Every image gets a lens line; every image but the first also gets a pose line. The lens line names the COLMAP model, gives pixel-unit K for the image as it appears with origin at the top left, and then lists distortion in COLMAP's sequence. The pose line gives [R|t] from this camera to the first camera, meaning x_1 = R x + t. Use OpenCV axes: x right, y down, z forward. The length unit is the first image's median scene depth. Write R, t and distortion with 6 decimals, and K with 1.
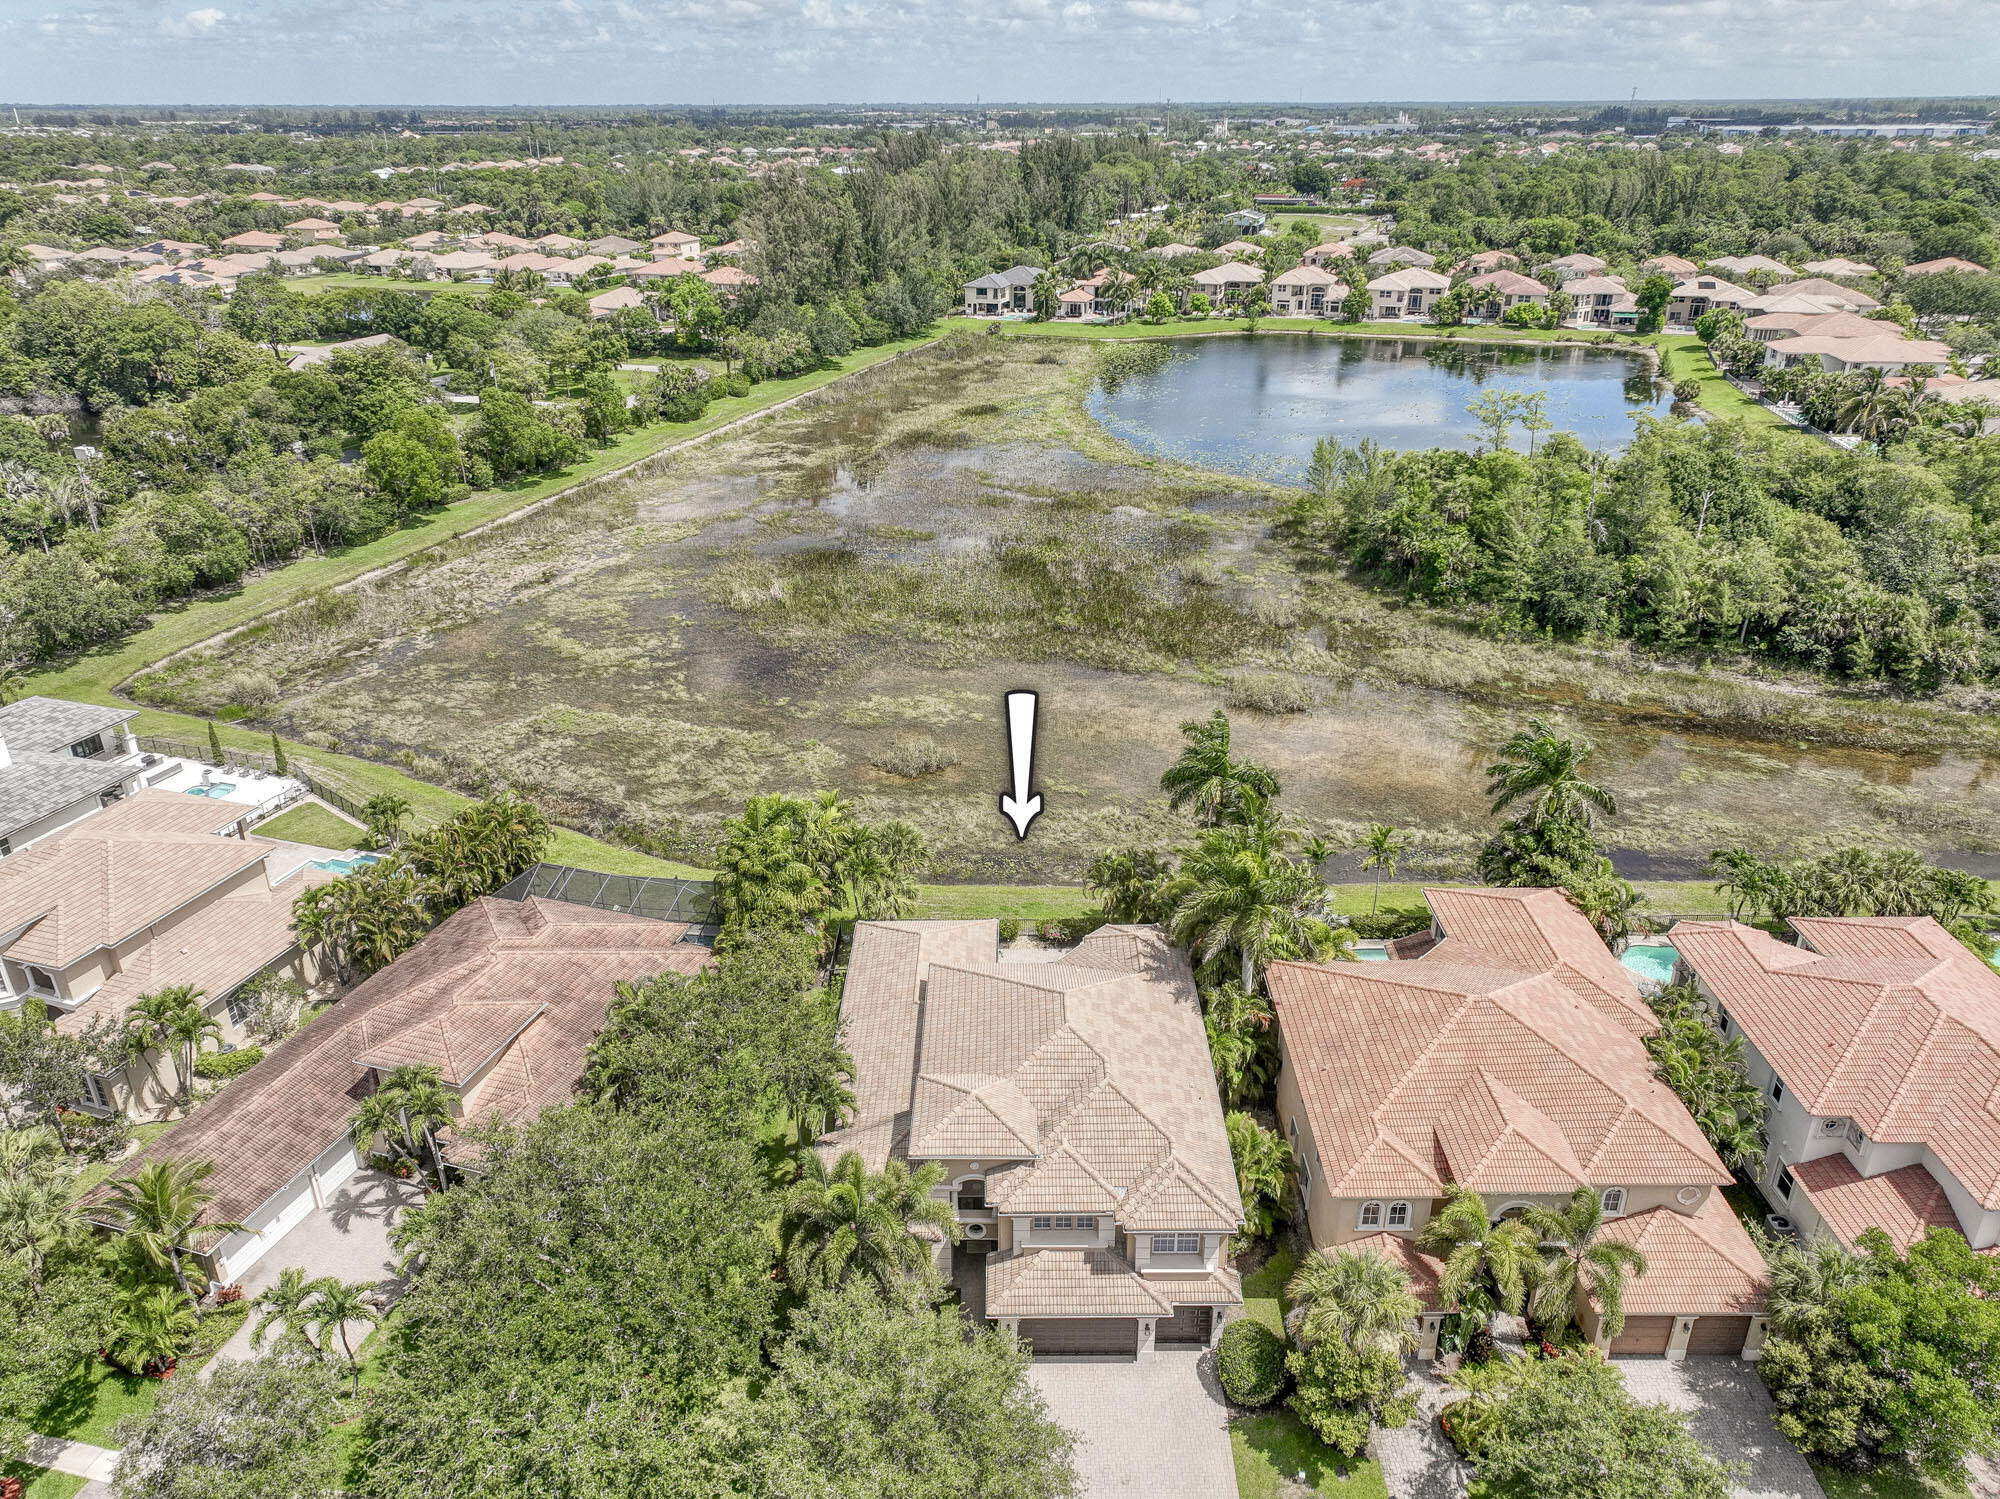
lens RADIAL K [[1392.3, 0, 1000.0], [0, 1392.3, 749.5], [0, 0, 1]] dist [0.006477, 0.008936]
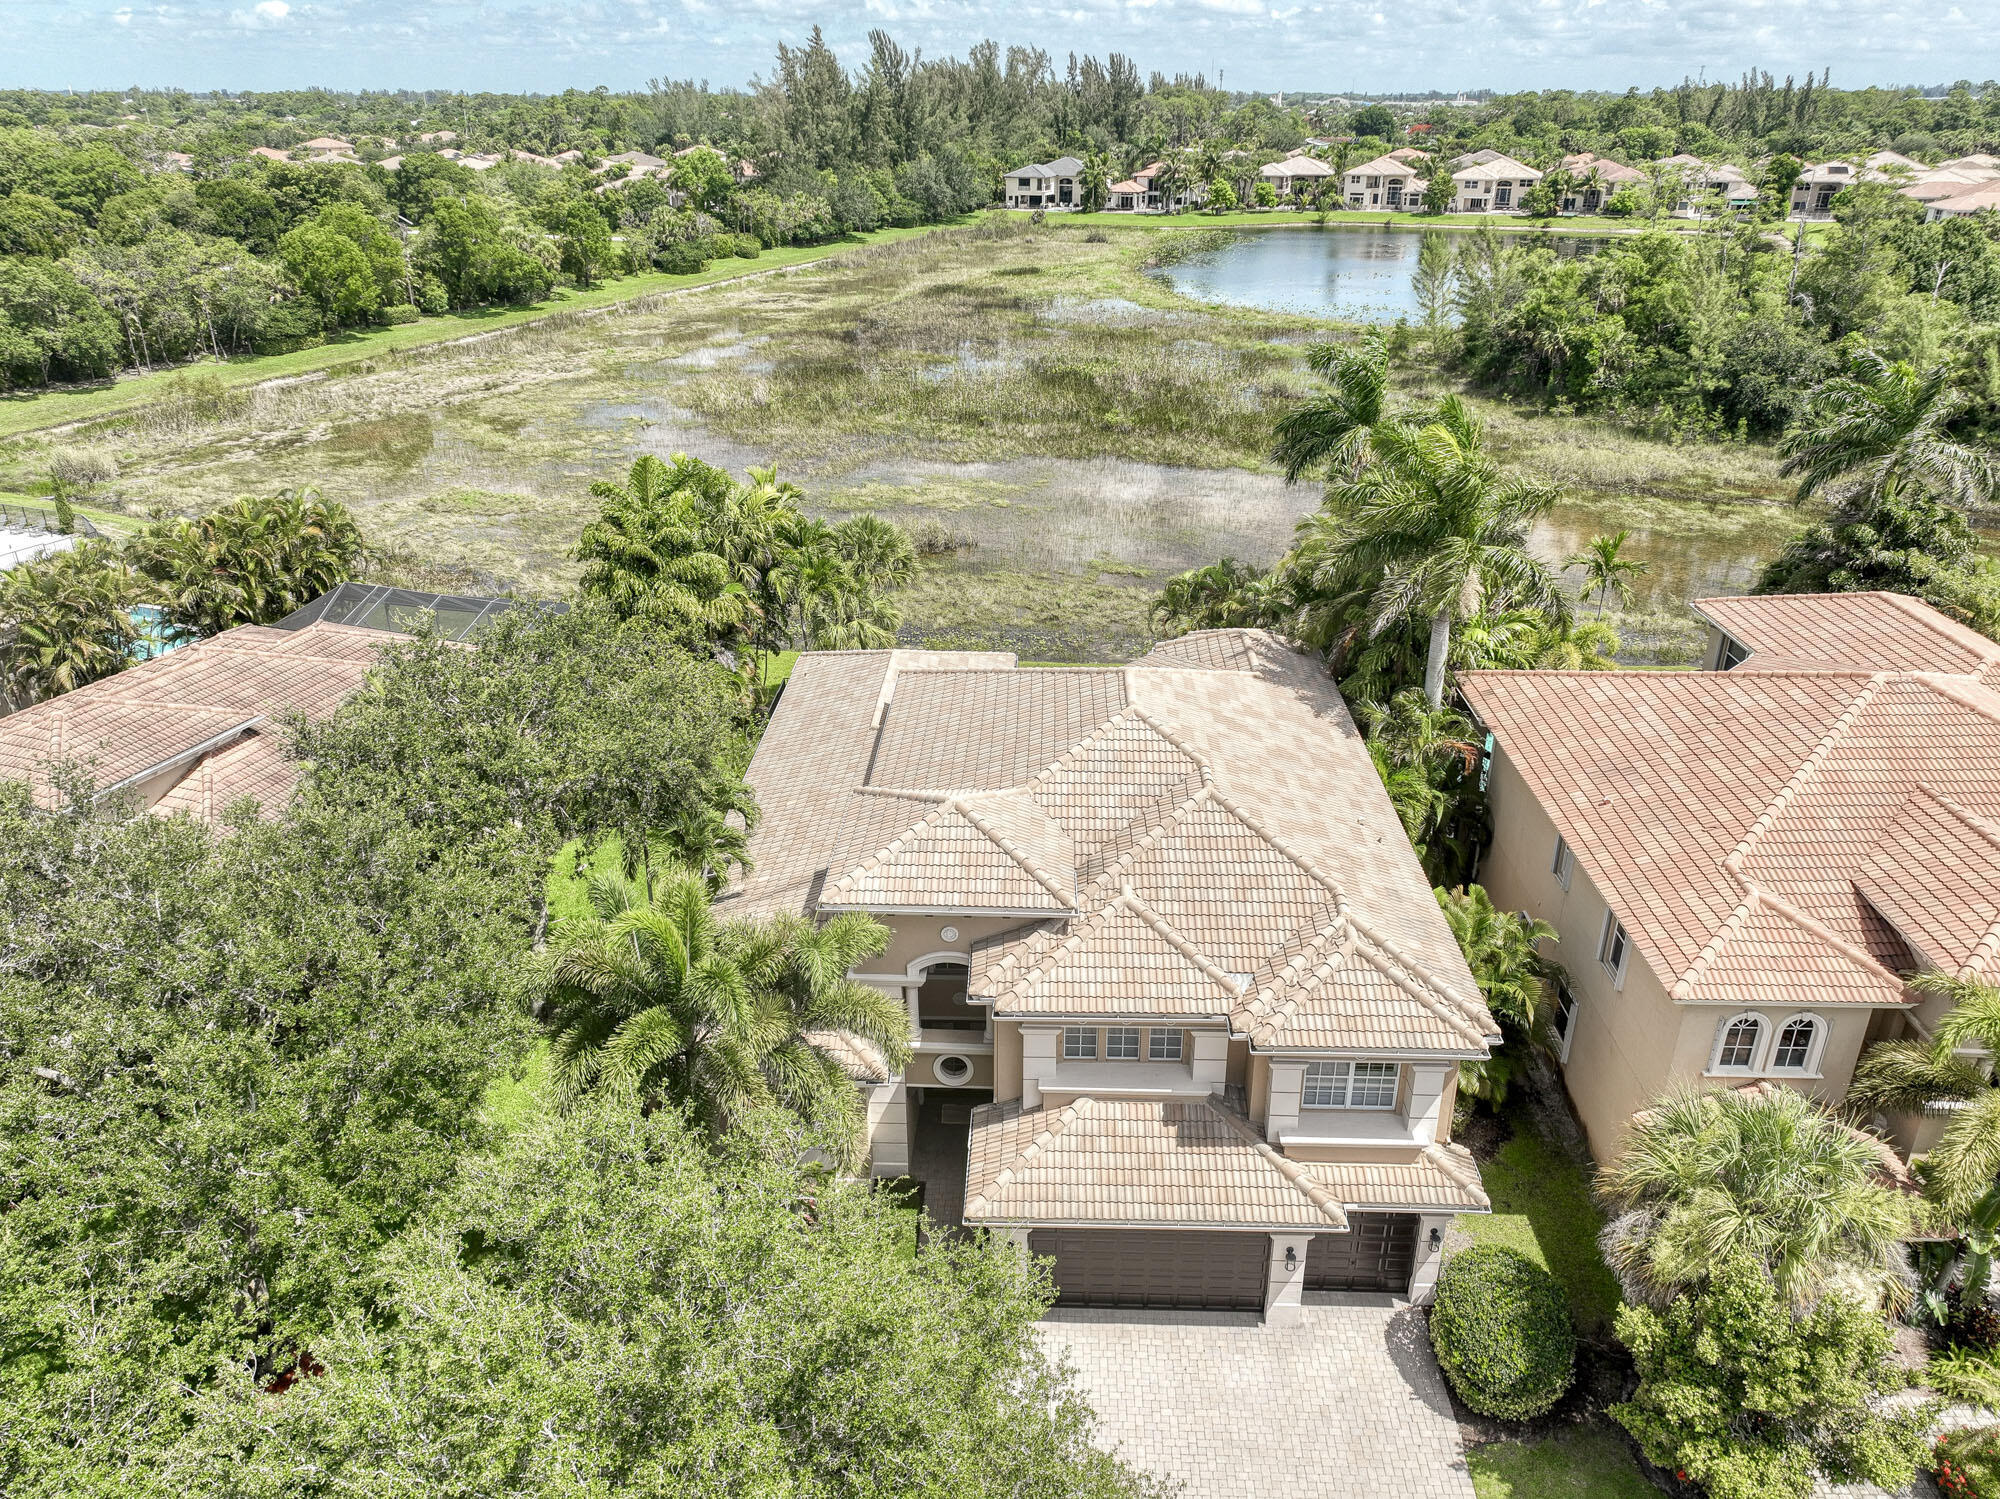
lens RADIAL K [[1392.3, 0, 1000.0], [0, 1392.3, 749.5], [0, 0, 1]] dist [0.006477, 0.008936]
pose [[0.999486, 0.015556, -0.028046, 0.005657], [-0.015448, 0.999872, 0.004048, 0.096045], [0.028105, -0.003612, 0.999598, 0.205806]]
